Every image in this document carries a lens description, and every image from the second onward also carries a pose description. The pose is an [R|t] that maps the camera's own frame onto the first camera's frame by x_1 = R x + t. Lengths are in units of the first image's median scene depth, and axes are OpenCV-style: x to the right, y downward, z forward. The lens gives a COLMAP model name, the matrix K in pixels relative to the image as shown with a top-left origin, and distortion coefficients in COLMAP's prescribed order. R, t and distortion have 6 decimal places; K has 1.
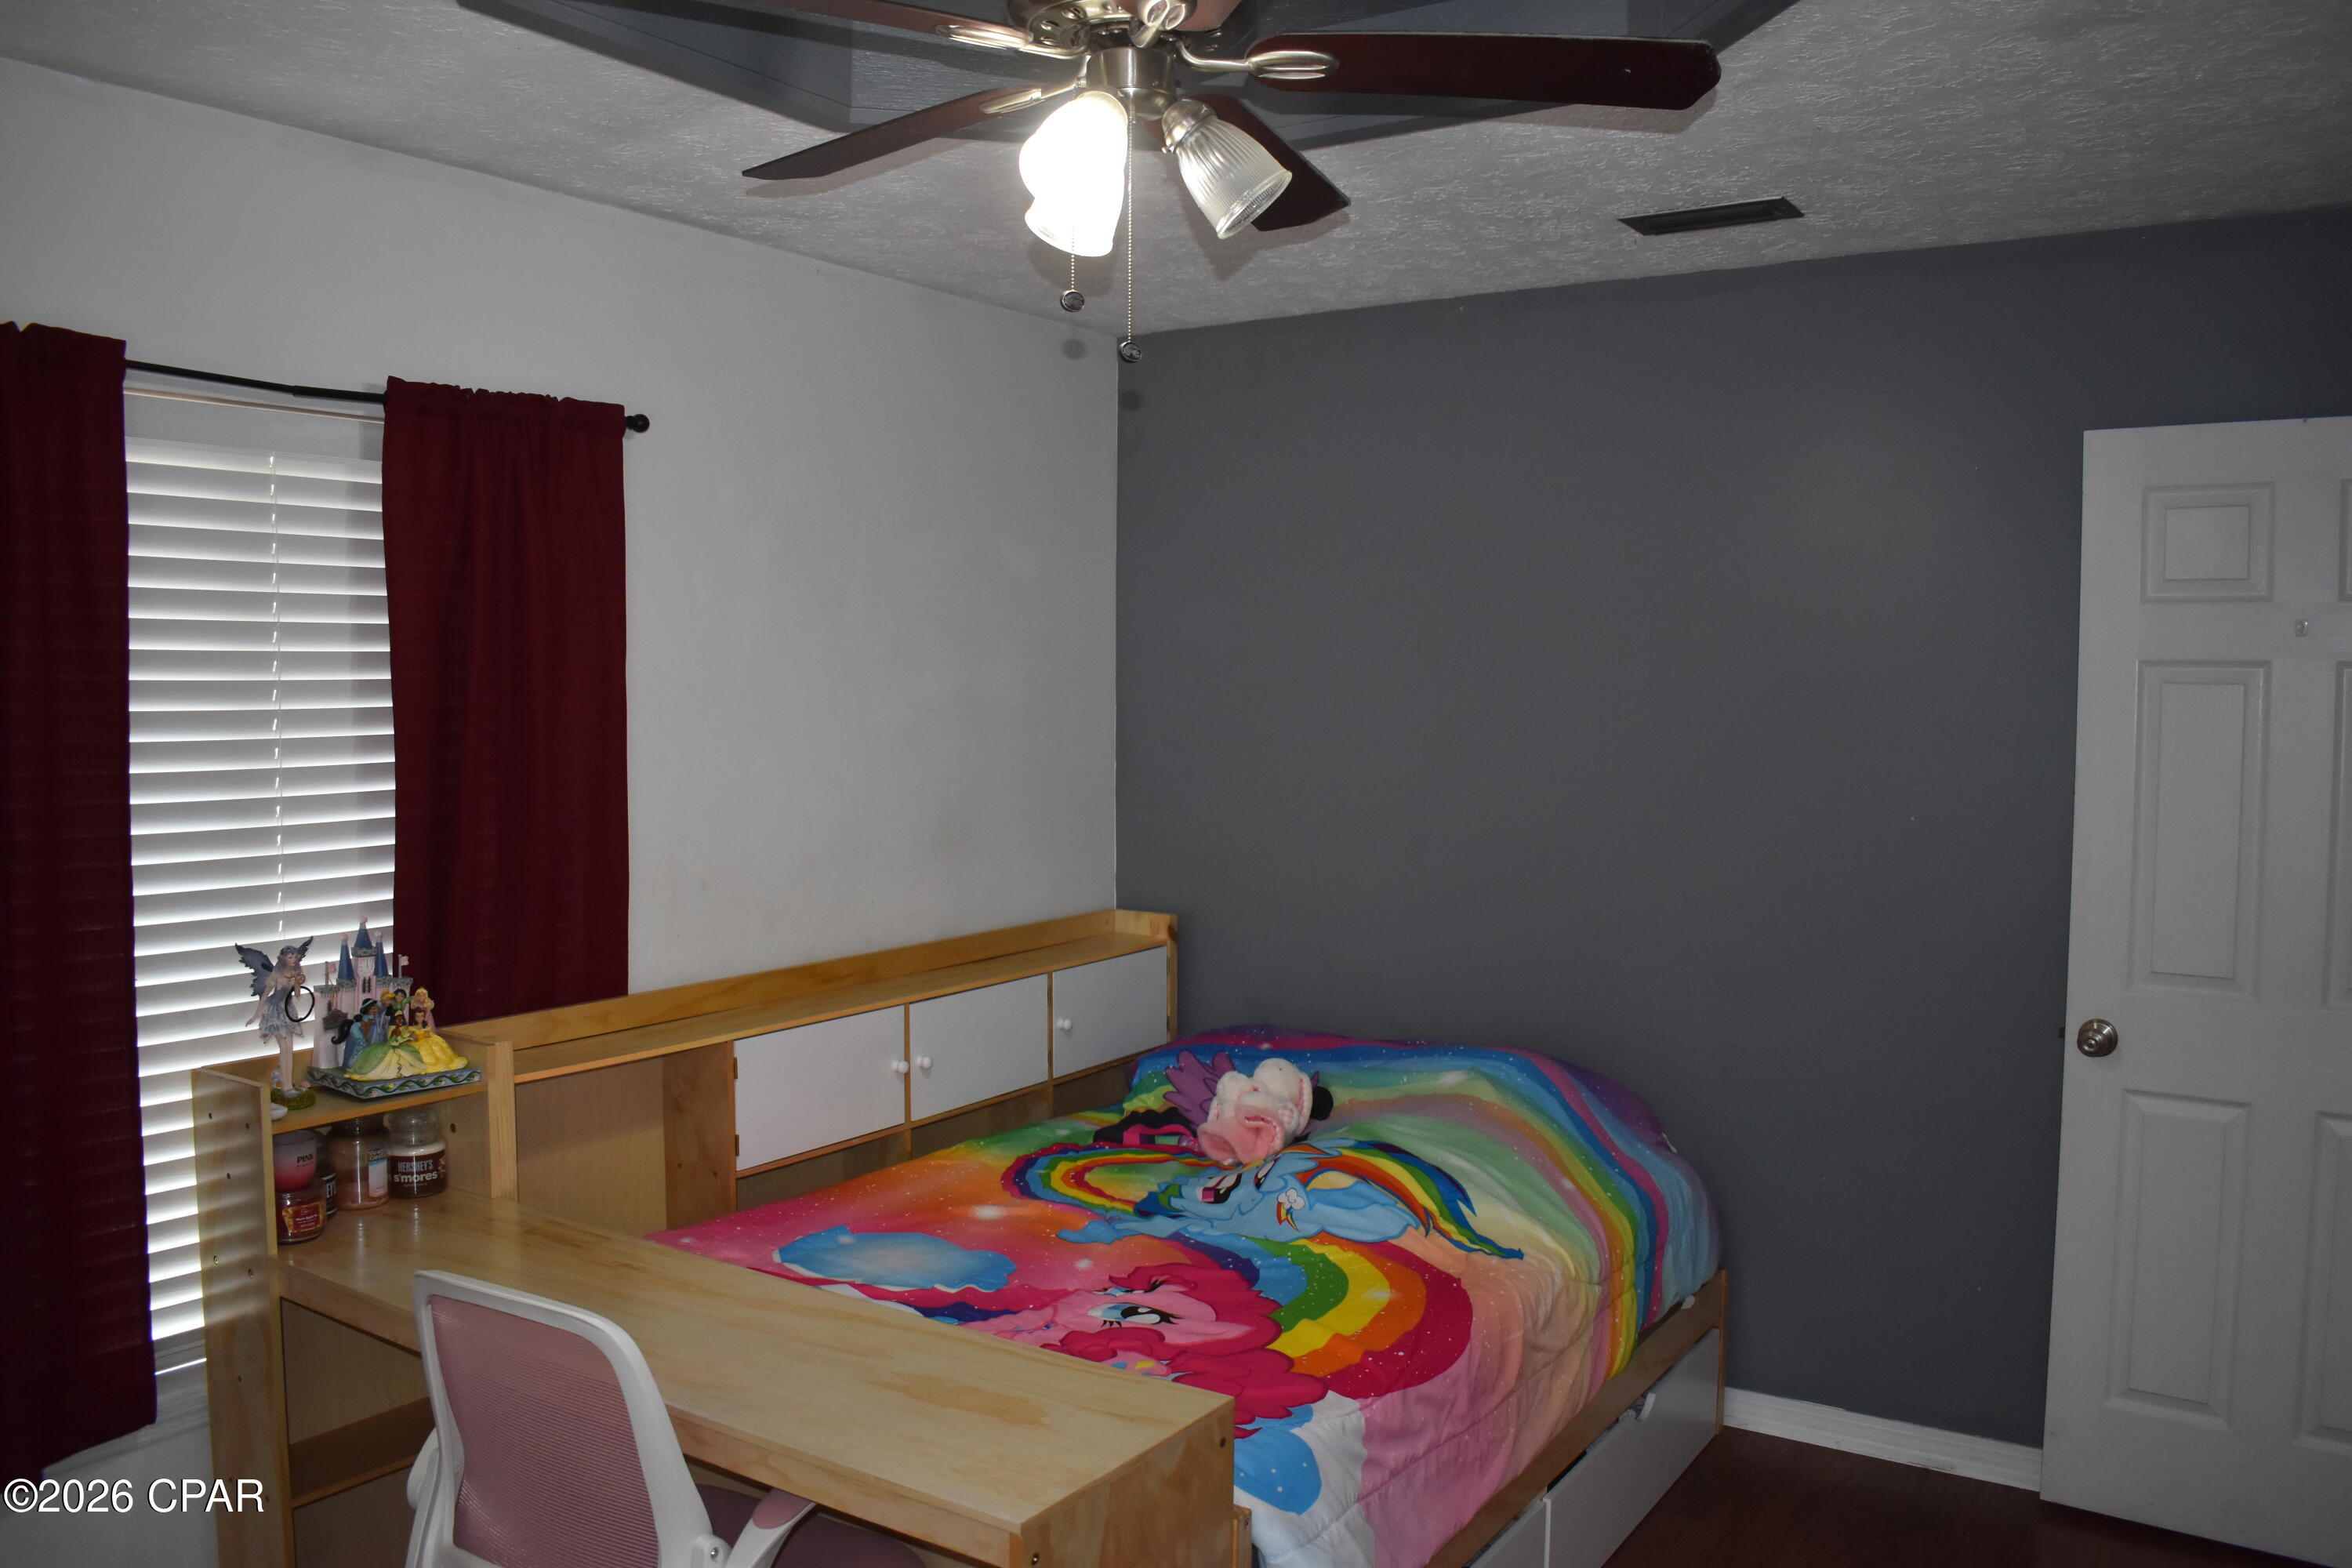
lens RADIAL K [[1859.9, 0, 1176.0], [0, 1859.9, 784.0], [0, 0, 1]] dist [-0.099904, 0.001347]
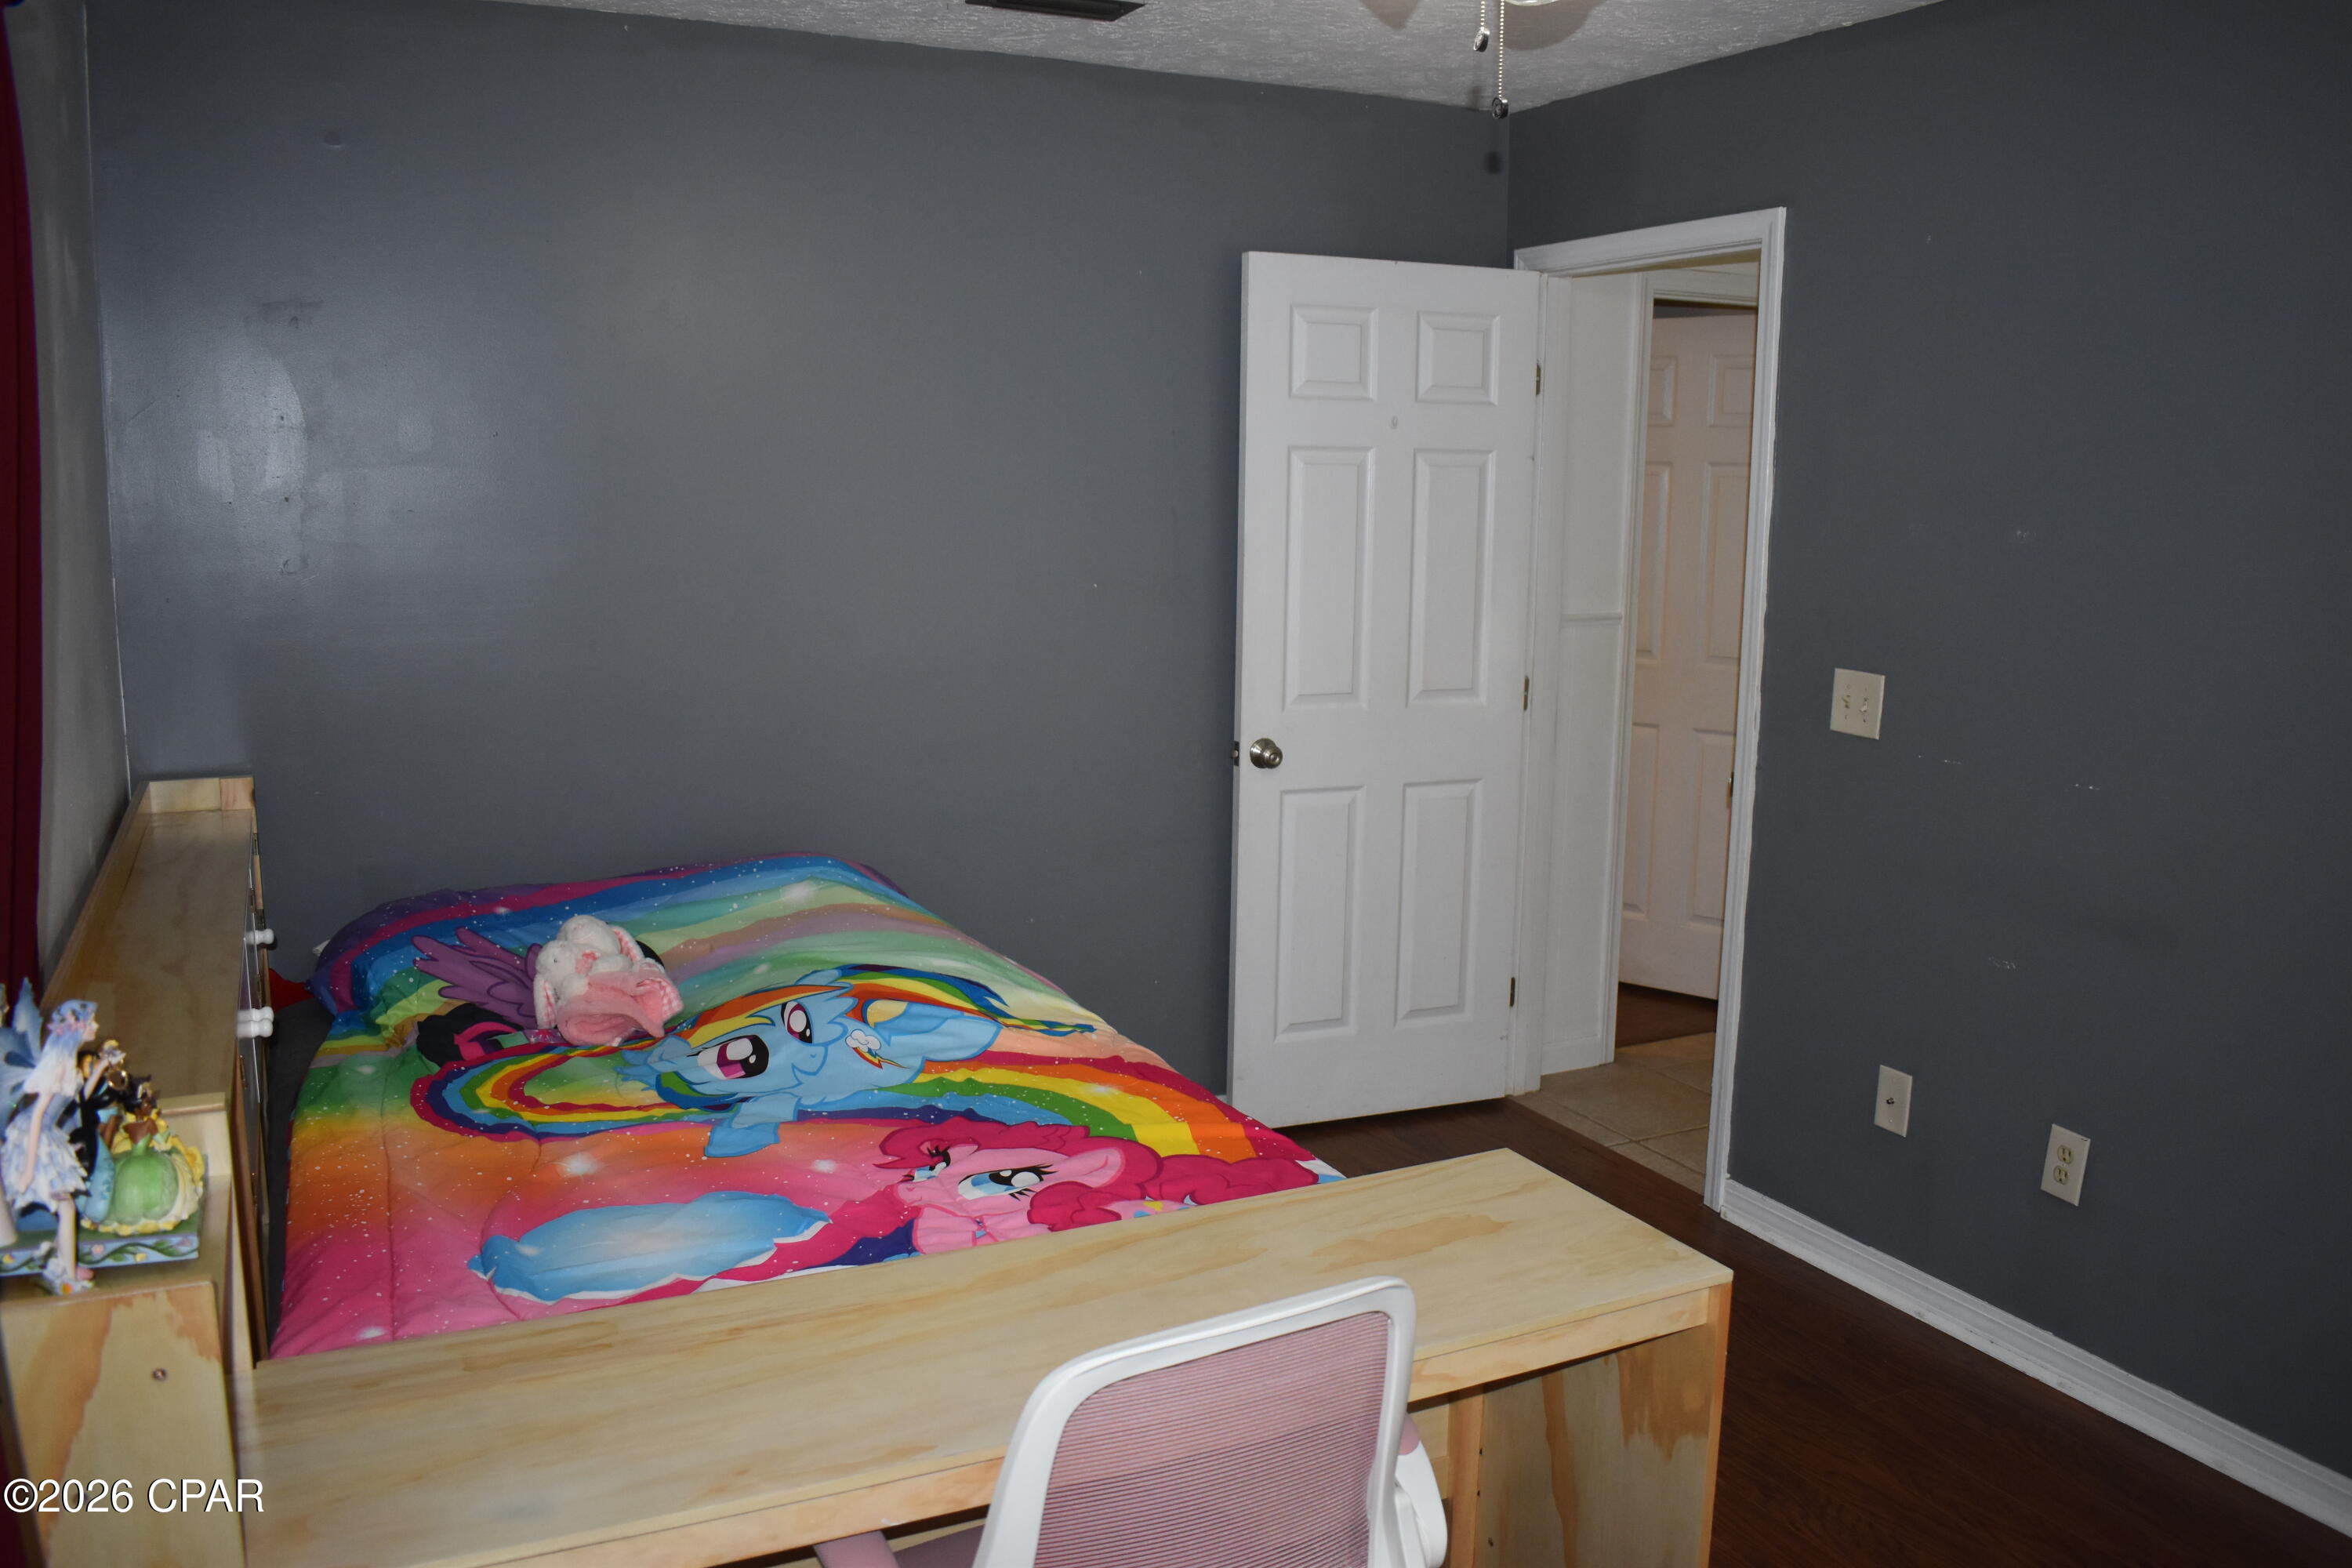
lens RADIAL K [[1859.9, 0, 1176.0], [0, 1859.9, 784.0], [0, 0, 1]] dist [-0.099904, 0.001347]
pose [[0.490821, -0.141104, 0.859758, -0.625484], [0.040977, 0.989445, 0.138995, -0.018522], [-0.870296, -0.032991, 0.491423, 0.432249]]
